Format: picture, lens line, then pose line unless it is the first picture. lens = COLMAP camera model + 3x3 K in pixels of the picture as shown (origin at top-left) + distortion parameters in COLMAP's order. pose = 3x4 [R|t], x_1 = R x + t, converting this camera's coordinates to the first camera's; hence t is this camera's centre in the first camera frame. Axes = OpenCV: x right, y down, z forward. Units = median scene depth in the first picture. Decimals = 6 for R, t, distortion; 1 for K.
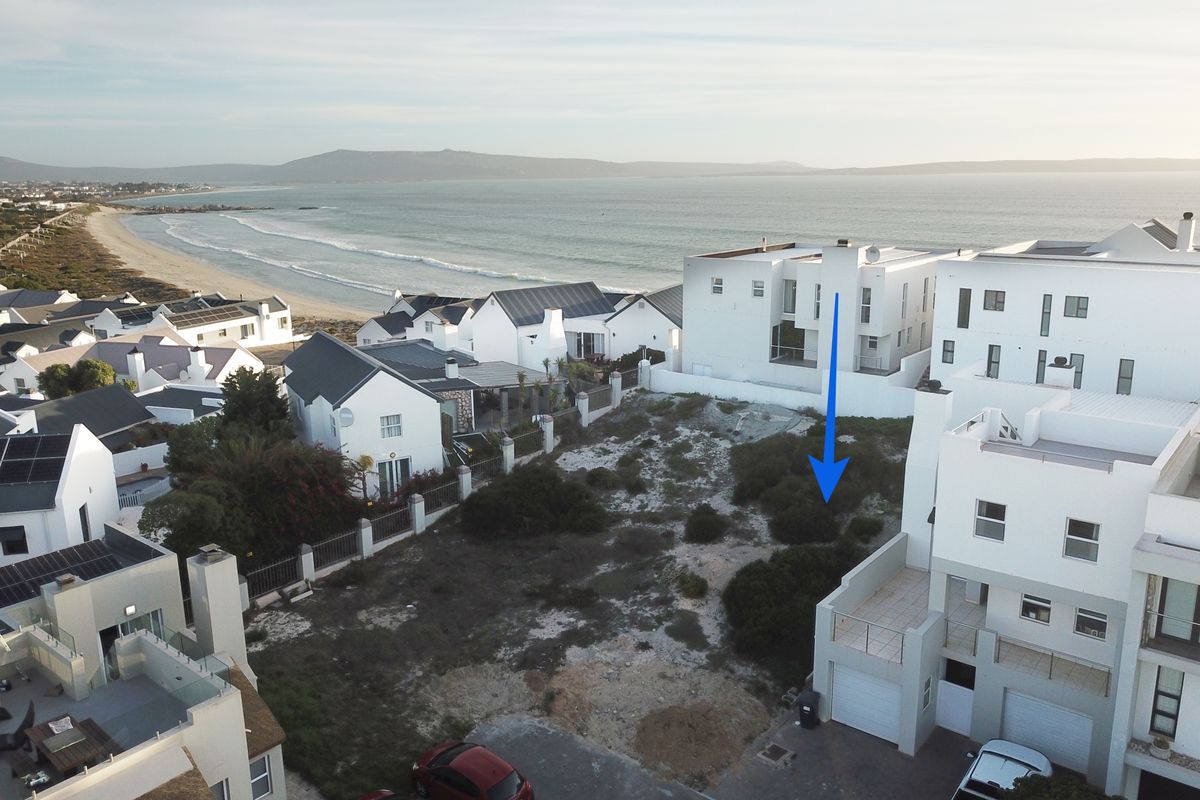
lens RADIAL K [[916.8, 0, 600.0], [0, 916.8, 400.0], [0, 0, 1]] dist [-0.003519, -0.001990]
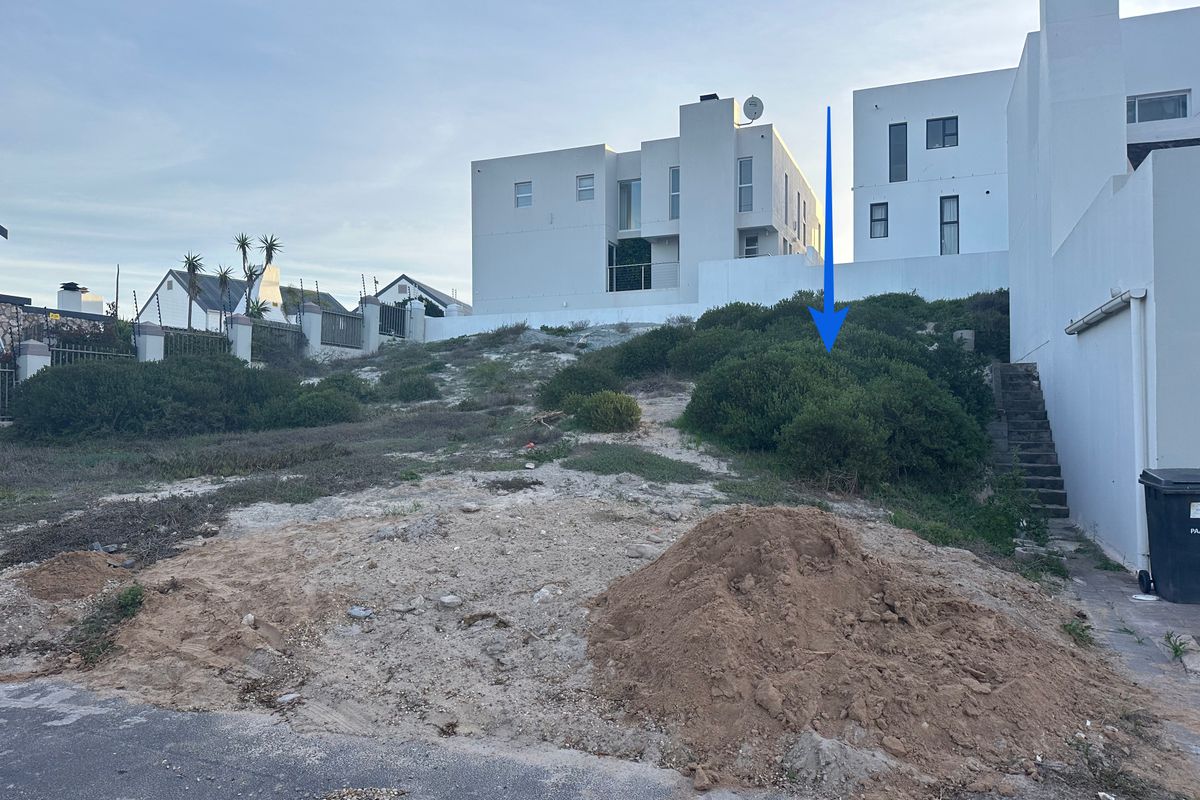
lens RADIAL K [[833.4, 0, 600.0], [0, 833.4, 400.0], [0, 0, 1]] dist [0.054804, -0.000604]
pose [[0.953100, 0.013241, 0.302367, -0.006124], [0.071535, 0.960880, -0.267567, 0.233230], [-0.294082, 0.276648, 0.914867, 0.536200]]
